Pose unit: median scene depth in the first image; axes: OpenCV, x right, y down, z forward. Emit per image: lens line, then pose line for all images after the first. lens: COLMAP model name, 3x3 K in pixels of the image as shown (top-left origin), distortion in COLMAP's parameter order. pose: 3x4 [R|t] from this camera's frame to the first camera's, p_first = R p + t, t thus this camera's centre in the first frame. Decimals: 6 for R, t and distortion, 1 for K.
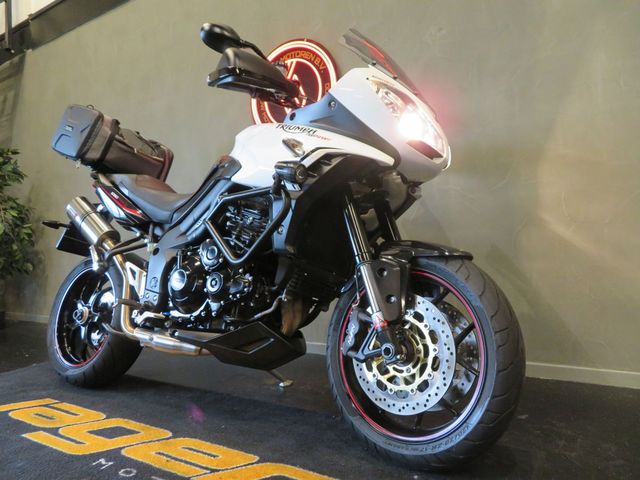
lens RADIAL K [[470.8, 0, 320.0], [0, 470.8, 240.0], [0, 0, 1]] dist [-0.008456, 0.006497]
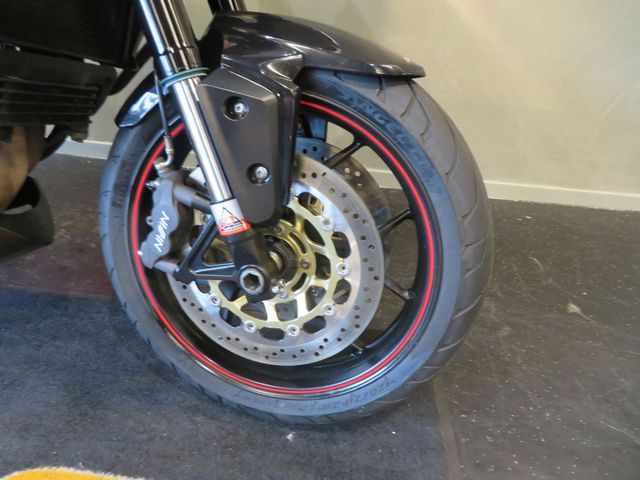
lens RADIAL K [[470.8, 0, 320.0], [0, 470.8, 240.0], [0, 0, 1]] dist [-0.008456, 0.006497]
pose [[0.883766, -0.152957, 0.442225, -0.002581], [-0.115749, 0.844236, 0.523324, -0.058920], [-0.453388, -0.513682, 0.728402, 0.620063]]
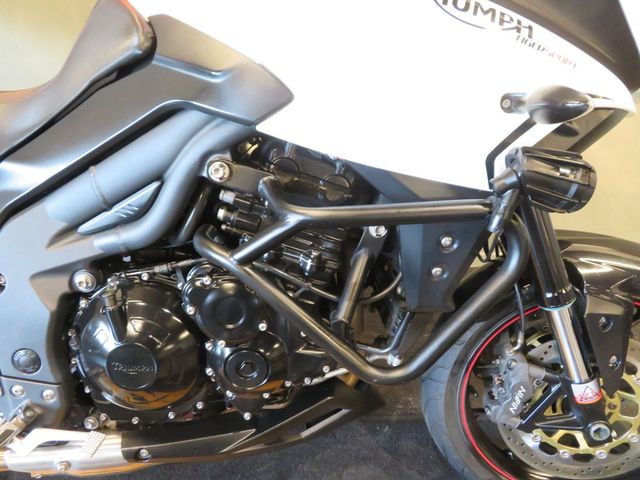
lens RADIAL K [[470.8, 0, 320.0], [0, 470.8, 240.0], [0, 0, 1]] dist [-0.008456, 0.006497]
pose [[0.835642, -0.236113, 0.495936, -0.434029], [-0.053449, 0.863654, 0.501243, -0.295938], [-0.546667, -0.445367, 0.709086, 0.844106]]
